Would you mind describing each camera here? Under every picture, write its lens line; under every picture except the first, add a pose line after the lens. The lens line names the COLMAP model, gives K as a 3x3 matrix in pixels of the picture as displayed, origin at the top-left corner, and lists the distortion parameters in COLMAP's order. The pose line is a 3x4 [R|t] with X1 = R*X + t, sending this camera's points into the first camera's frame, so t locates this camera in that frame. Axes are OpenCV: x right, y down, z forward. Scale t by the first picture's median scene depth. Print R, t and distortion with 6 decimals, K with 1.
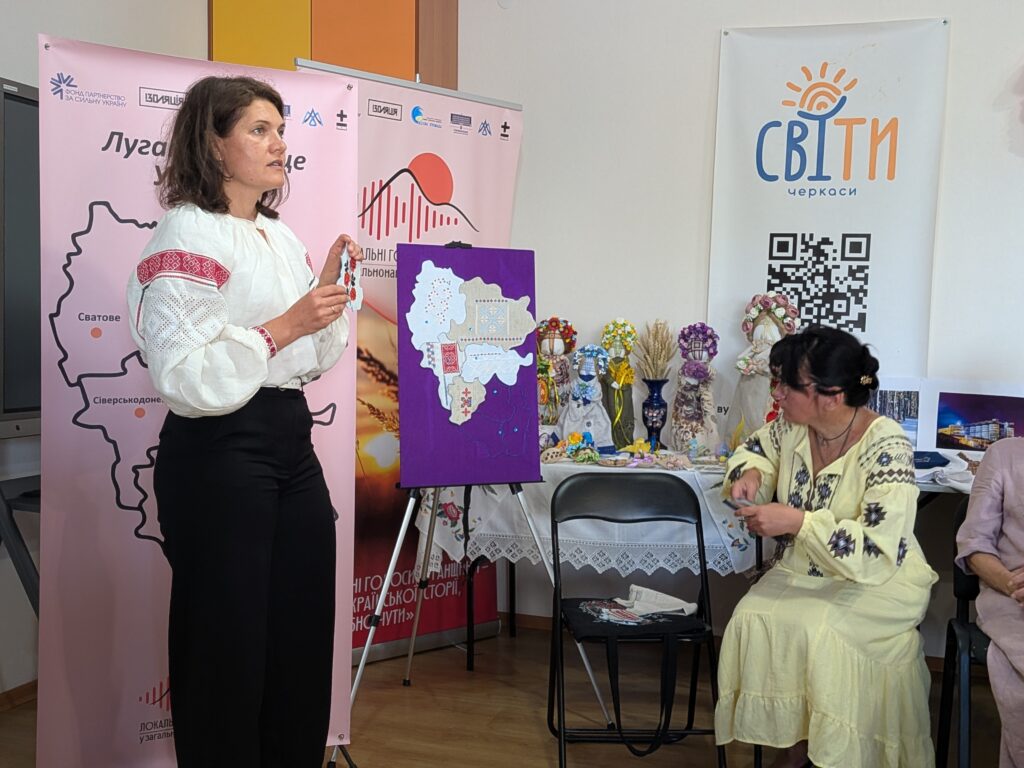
lens RADIAL K [[1141.9, 0, 499.5], [0, 1141.9, 386.0], [0, 0, 1]] dist [0.144317, -0.315869]
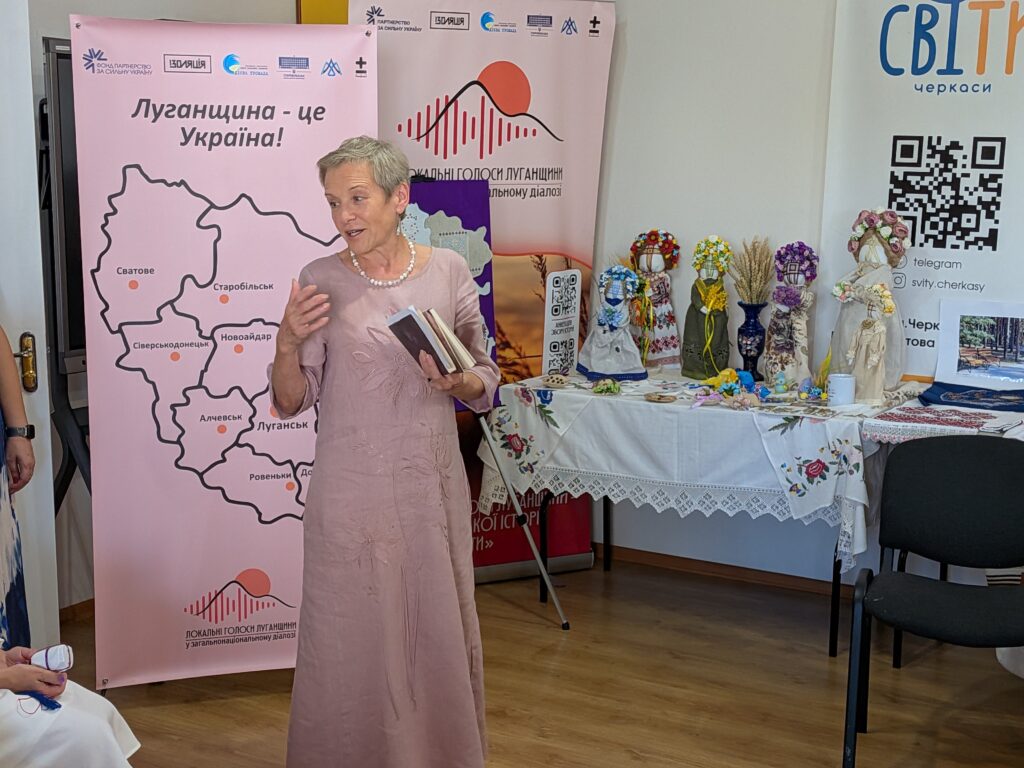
lens RADIAL K [[1481.2, 0, 463.2], [0, 1481.2, 416.0], [0, 0, 1]] dist [0.167398, -0.427574]
pose [[0.971361, 0.027200, -0.236048, 0.201584], [0.002292, 0.992307, 0.123777, -0.066044], [0.237599, -0.120773, 0.963826, -0.213411]]
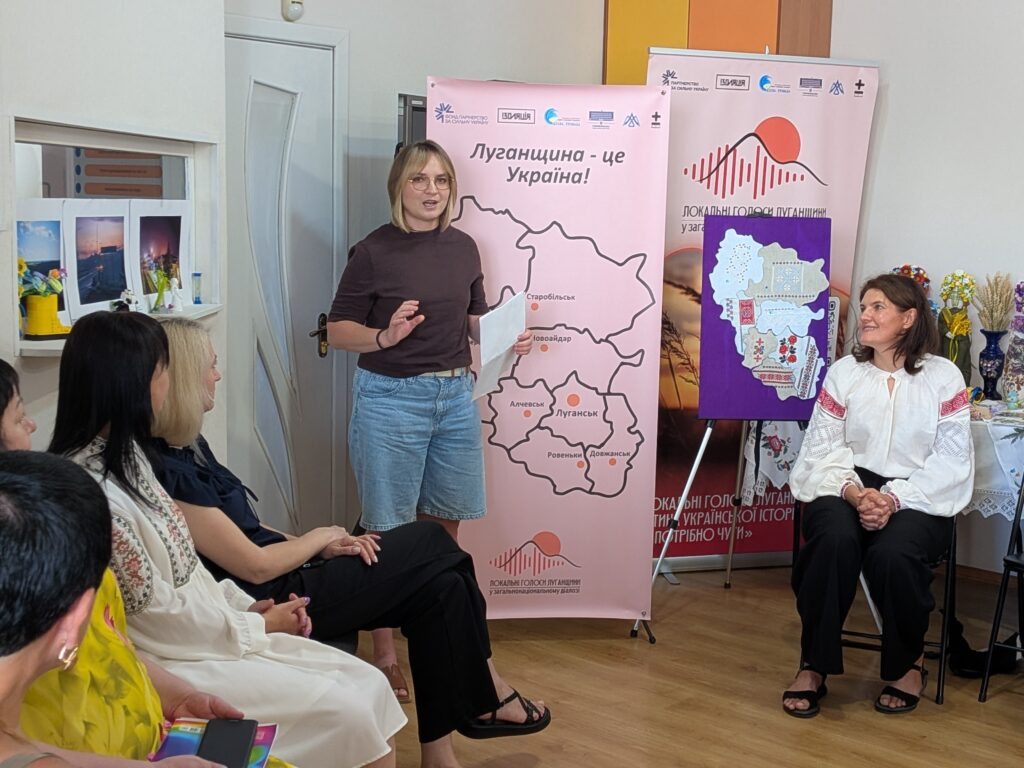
lens RADIAL K [[1410.4, 0, 543.2], [0, 1410.4, 383.2], [0, 0, 1]] dist [0.118073, -0.099961]
pose [[0.928716, 0.054899, -0.366704, 0.240366], [-0.028163, 0.996566, 0.077869, -0.048604], [0.369720, -0.061991, 0.927073, -0.348618]]
